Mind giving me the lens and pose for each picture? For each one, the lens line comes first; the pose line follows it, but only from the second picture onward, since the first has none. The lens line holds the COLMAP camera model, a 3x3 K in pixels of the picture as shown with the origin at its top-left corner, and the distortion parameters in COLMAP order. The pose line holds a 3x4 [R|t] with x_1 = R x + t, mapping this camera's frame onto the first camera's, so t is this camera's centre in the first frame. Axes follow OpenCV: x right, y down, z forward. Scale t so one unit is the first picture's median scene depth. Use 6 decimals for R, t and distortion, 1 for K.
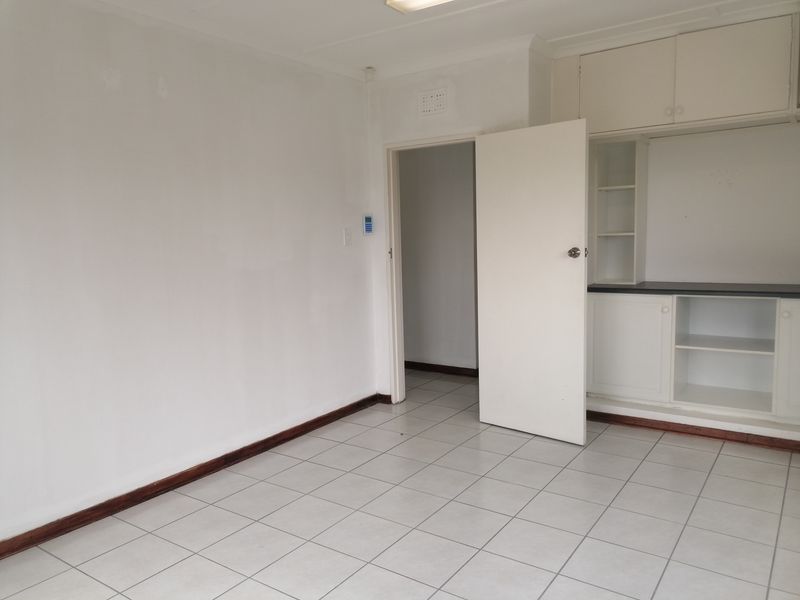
lens RADIAL K [[594.1, 0, 400.0], [0, 594.1, 300.0], [0, 0, 1]] dist [0.035633, -0.000869]
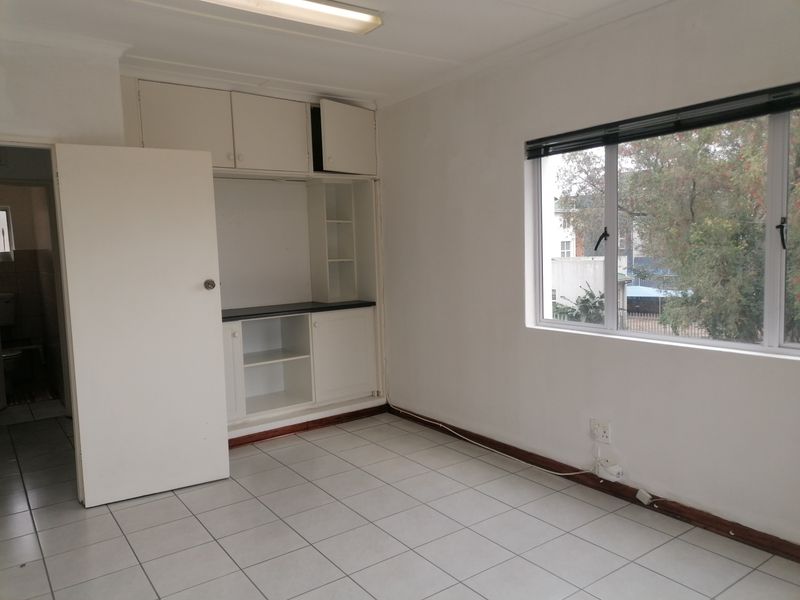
lens RADIAL K [[594.1, 0, 400.0], [0, 594.1, 300.0], [0, 0, 1]] dist [0.035633, -0.000869]
pose [[0.326462, -0.064296, 0.943021, -0.509357], [0.129284, 0.991345, 0.022835, -0.034072], [-0.936327, 0.114463, 0.331948, 0.363141]]
